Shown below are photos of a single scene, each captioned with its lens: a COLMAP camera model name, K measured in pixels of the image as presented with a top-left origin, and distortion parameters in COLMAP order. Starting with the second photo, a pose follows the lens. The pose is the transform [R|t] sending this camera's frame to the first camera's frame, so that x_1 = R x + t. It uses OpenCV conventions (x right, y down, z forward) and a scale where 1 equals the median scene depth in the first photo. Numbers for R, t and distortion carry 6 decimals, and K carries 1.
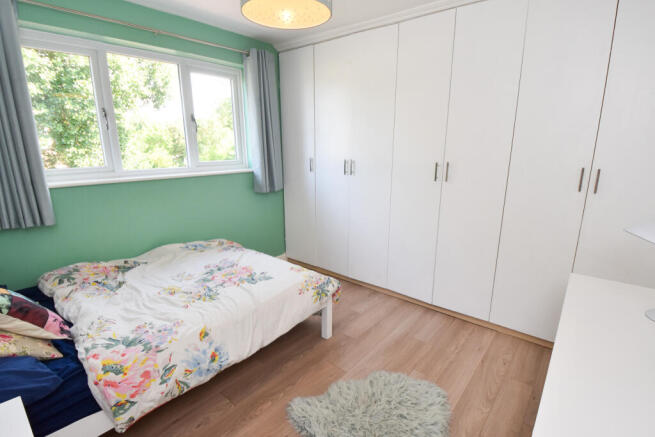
lens RADIAL K [[308.8, 0, 331.0], [0, 308.8, 217.5], [0, 0, 1]] dist [0.029975, -0.028690]
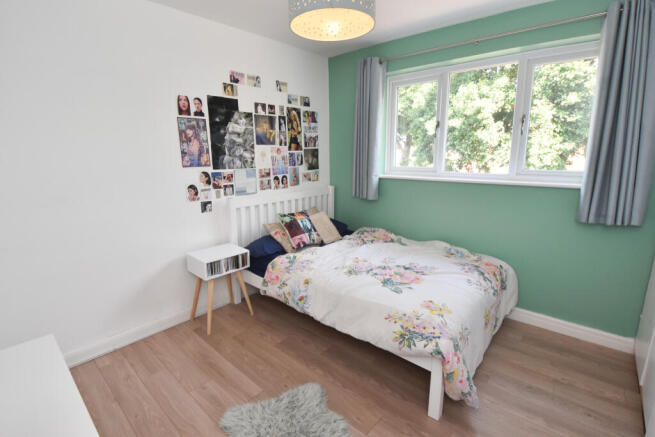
lens RADIAL K [[308.8, 0, 331.0], [0, 308.8, 217.5], [0, 0, 1]] dist [0.029975, -0.028690]
pose [[-0.007881, 0.210819, -0.977493, 0.661457], [-0.225212, 0.952035, 0.207144, -0.164517], [0.974278, 0.221776, 0.039976, 0.703040]]
